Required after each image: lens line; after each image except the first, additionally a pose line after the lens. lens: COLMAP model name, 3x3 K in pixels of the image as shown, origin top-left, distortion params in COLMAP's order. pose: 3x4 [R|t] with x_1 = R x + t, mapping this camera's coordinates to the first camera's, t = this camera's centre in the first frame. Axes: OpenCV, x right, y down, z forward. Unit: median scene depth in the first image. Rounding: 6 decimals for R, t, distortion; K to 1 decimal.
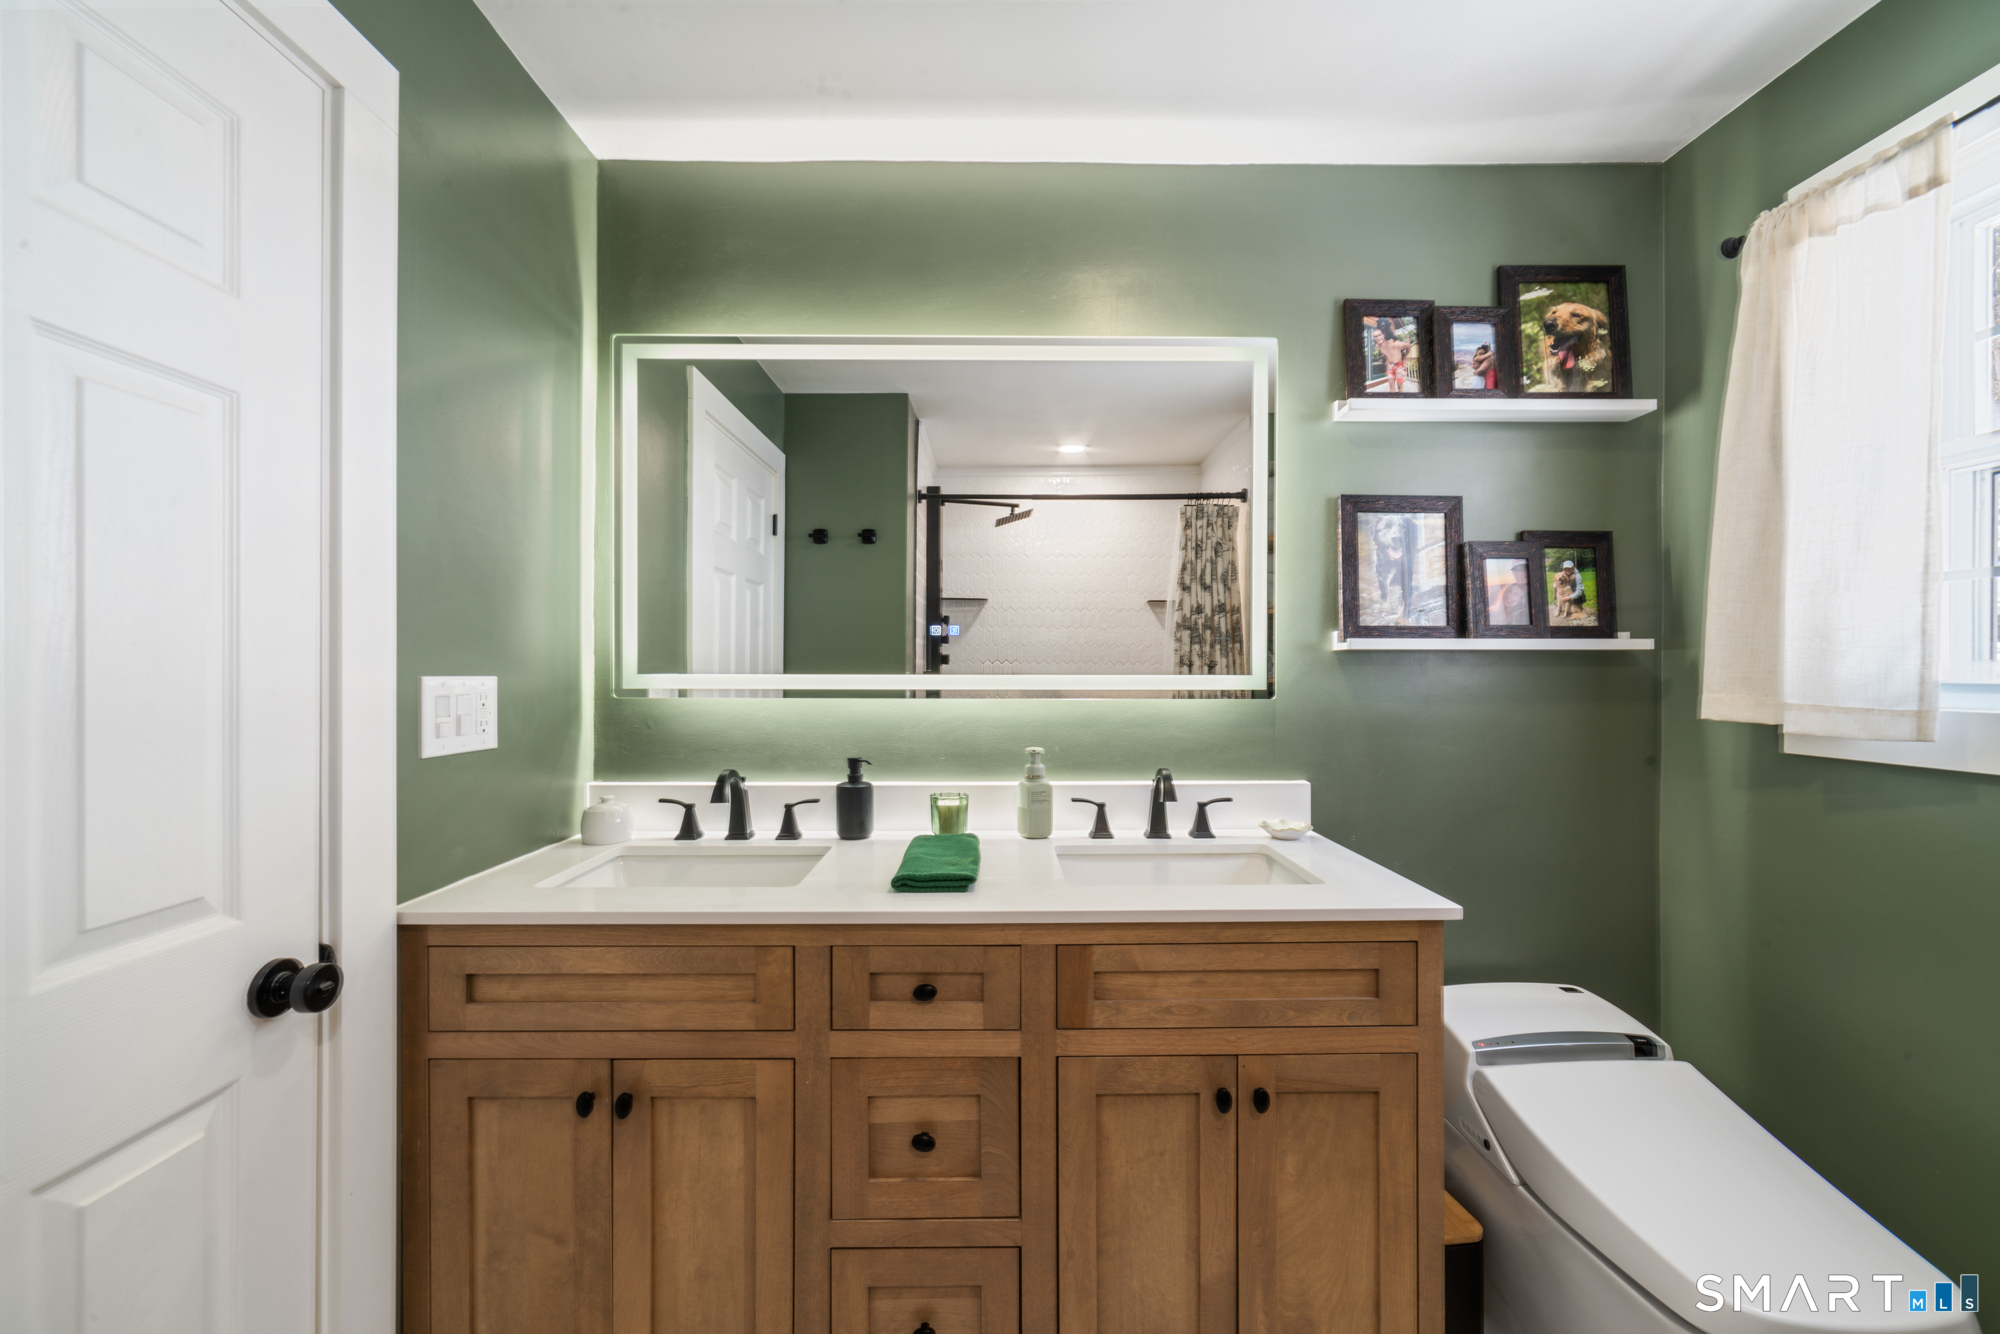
lens RADIAL K [[780.9, 0, 995.9], [0, 780.9, 655.4], [0, 0, 1]] dist [0.000725, -0.000337]
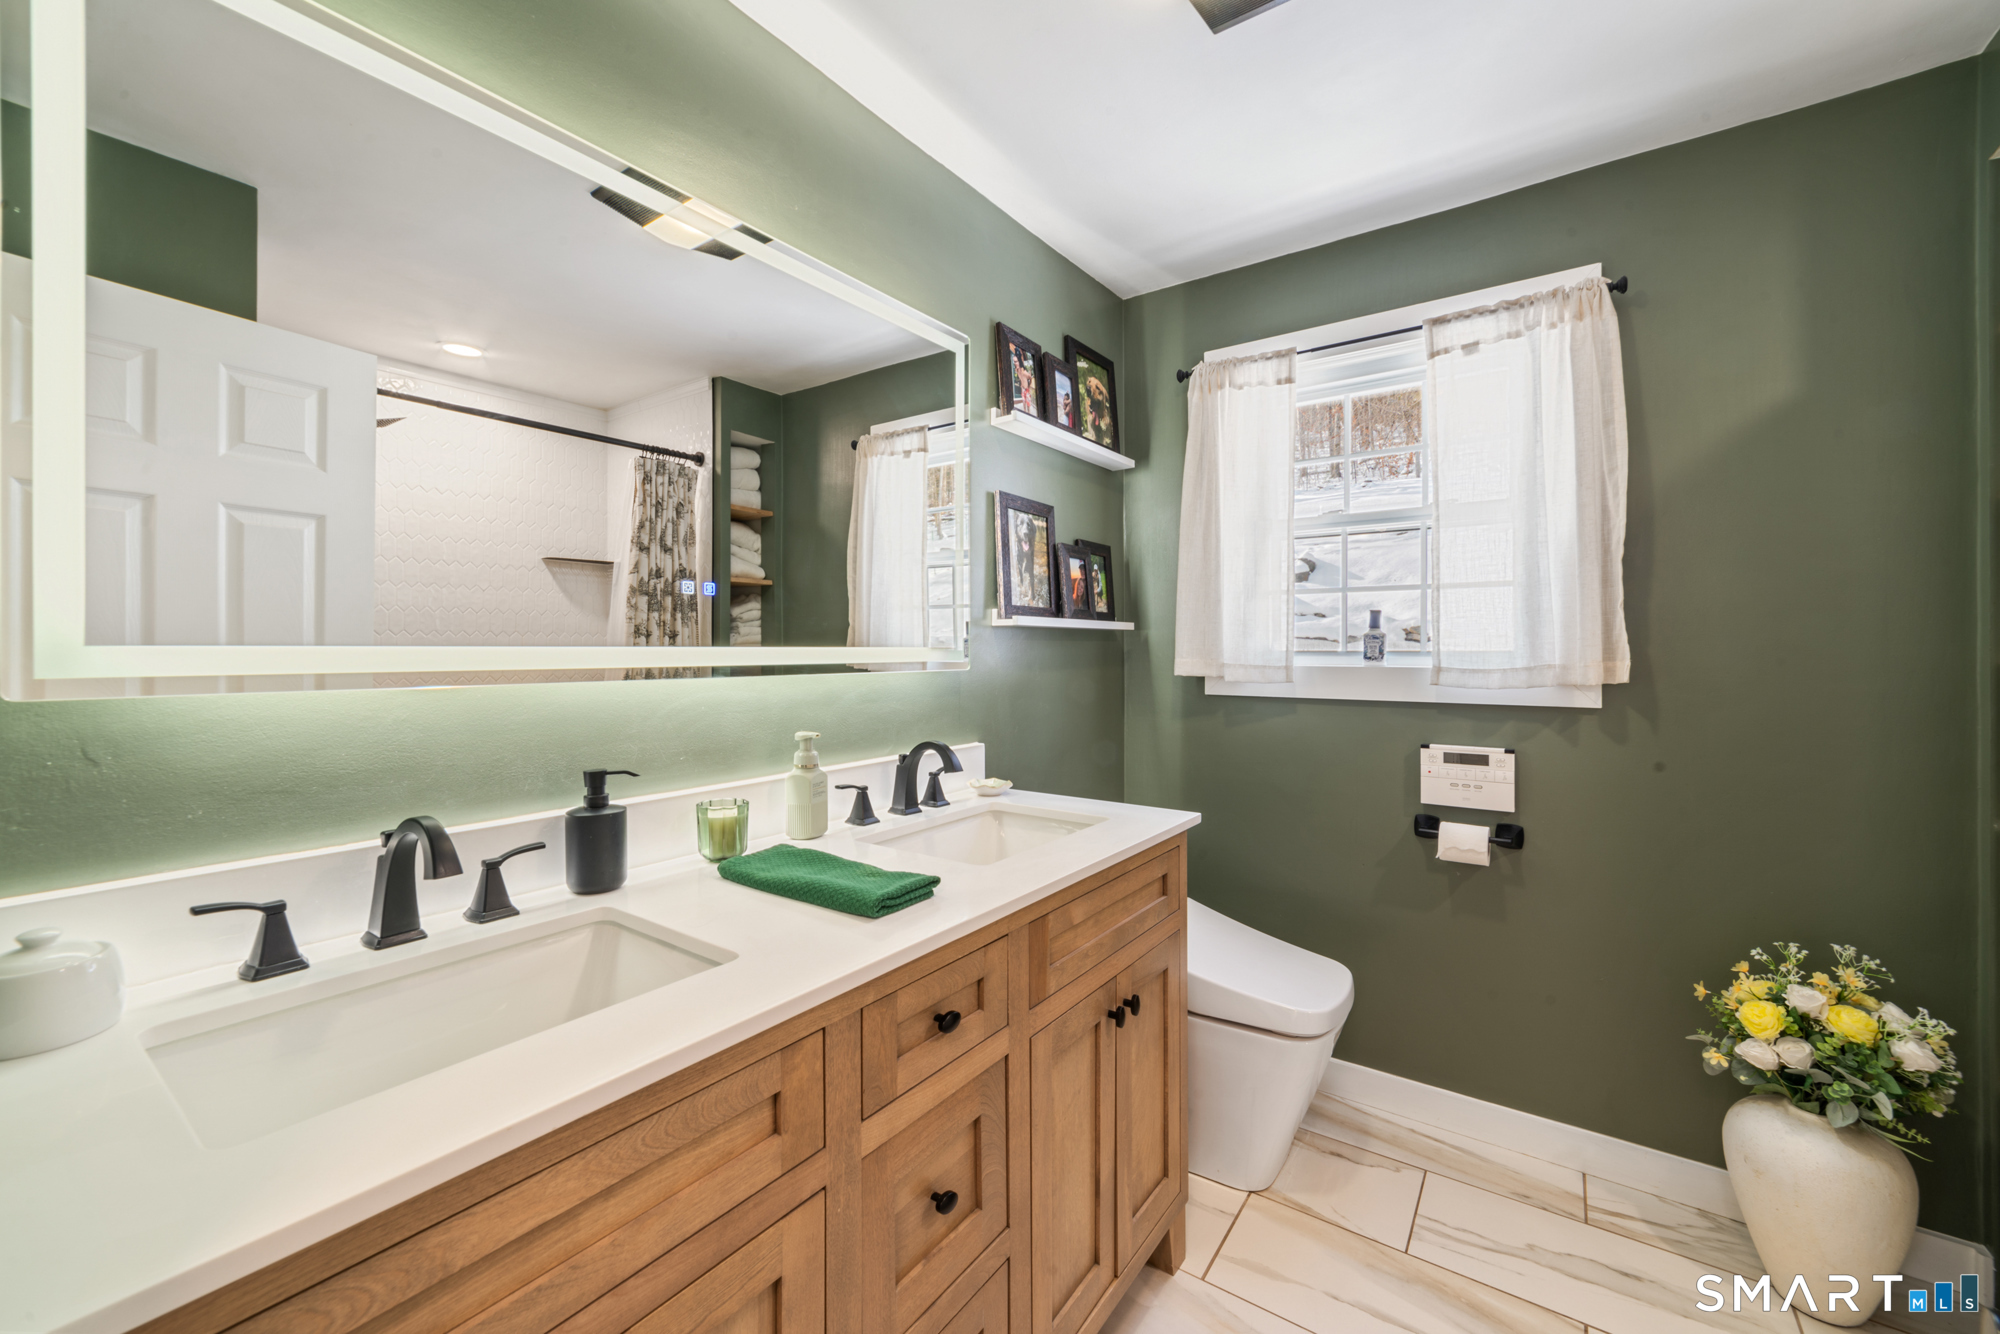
lens RADIAL K [[799.1, 0, 1001.0], [0, 799.1, 627.9], [0, 0, 1]] dist [0.001661, 0.000028]
pose [[0.591770, 0.017931, 0.805907, -0.504823], [-0.019636, 0.999777, -0.007825, 0.006420], [-0.805867, -0.011194, 0.591990, 0.295774]]
